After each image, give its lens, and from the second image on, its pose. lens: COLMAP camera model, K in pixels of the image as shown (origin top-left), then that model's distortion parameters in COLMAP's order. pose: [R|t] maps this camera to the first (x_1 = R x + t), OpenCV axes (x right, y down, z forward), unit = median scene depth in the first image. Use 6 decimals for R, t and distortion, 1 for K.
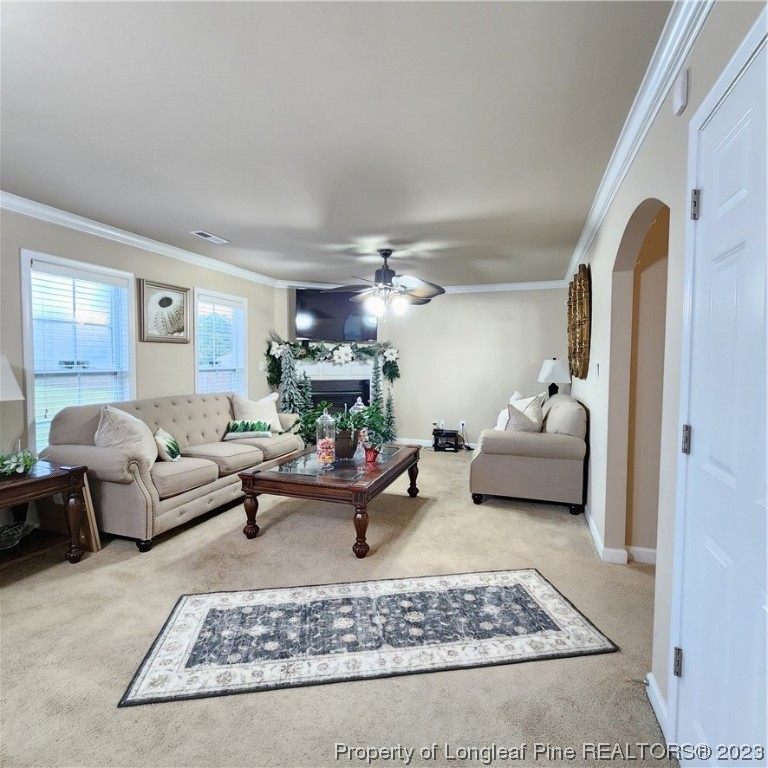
lens RADIAL K [[419.6, 0, 380.4], [0, 419.6, 379.7], [0, 0, 1]] dist [-0.004085, 0.001926]
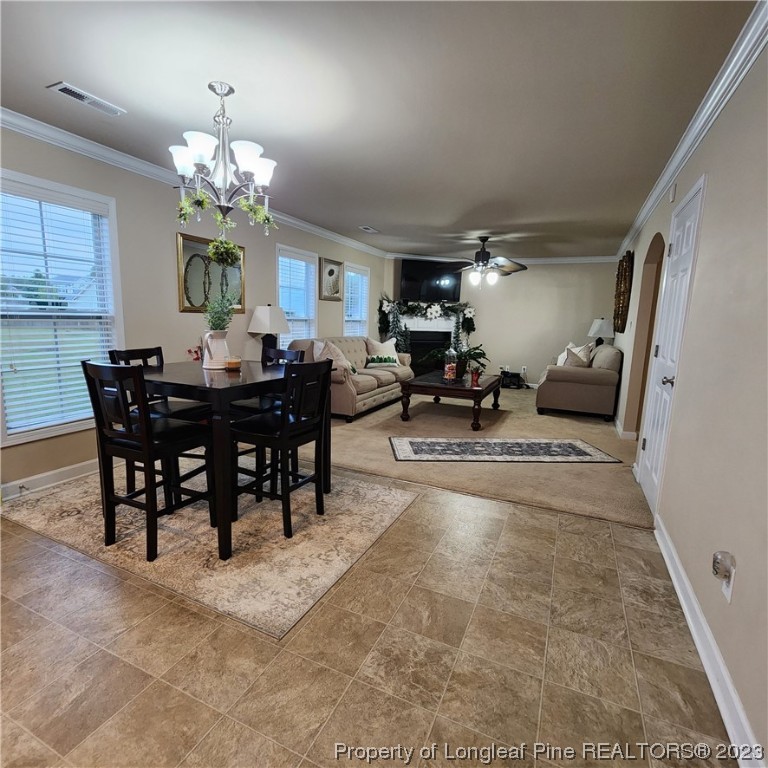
lens RADIAL K [[422.8, 0, 380.3], [0, 422.8, 387.5], [0, 0, 1]] dist [-0.002697, 0.001316]
pose [[0.995884, 0.037894, -0.082330, -0.223128], [-0.028093, 0.992723, 0.117099, 0.039999], [0.086168, -0.114304, 0.989702, -0.546672]]
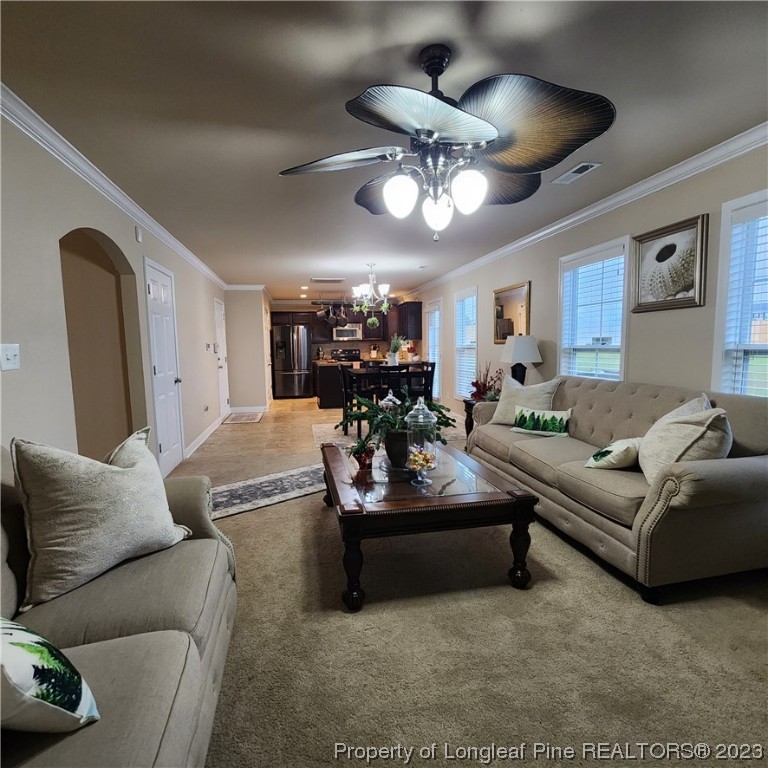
lens RADIAL K [[422.8, 0, 380.3], [0, 422.8, 387.5], [0, 0, 1]] dist [-0.002697, 0.001316]
pose [[-0.856415, 0.062087, -0.512542, 0.316944], [-0.011084, 0.990303, 0.138481, -0.056918], [0.516169, 0.124278, -0.847422, 1.520848]]
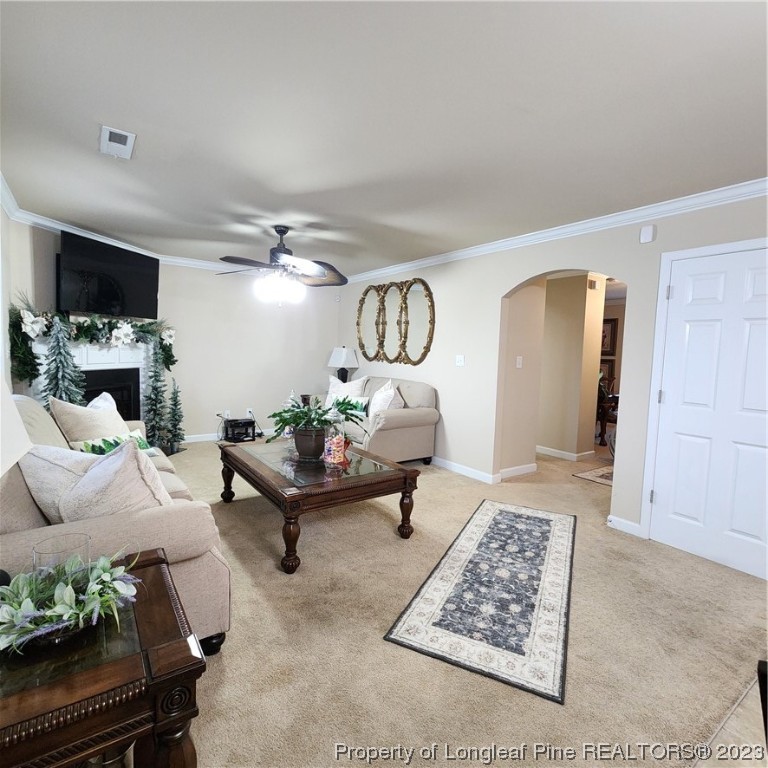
lens RADIAL K [[419.6, 0, 380.4], [0, 419.6, 379.7], [0, 0, 1]] dist [-0.004085, 0.001926]
pose [[0.576824, -0.047200, 0.815504, -0.698033], [0.007904, 0.998605, 0.052206, -0.026885], [-0.816830, -0.023668, 0.576393, 0.330672]]
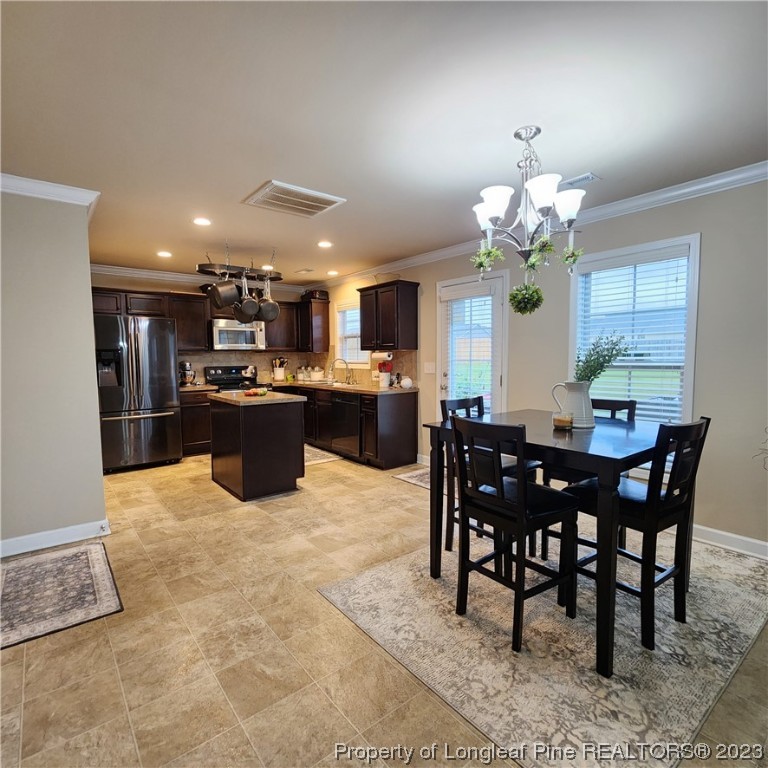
lens RADIAL K [[422.8, 0, 380.3], [0, 422.8, 387.5], [0, 0, 1]] dist [-0.002697, 0.001316]
pose [[-0.521587, 0.063359, -0.850842, 0.111361], [-0.034818, 0.994828, 0.095425, -0.005144], [0.852487, 0.079397, -0.516683, 0.232003]]
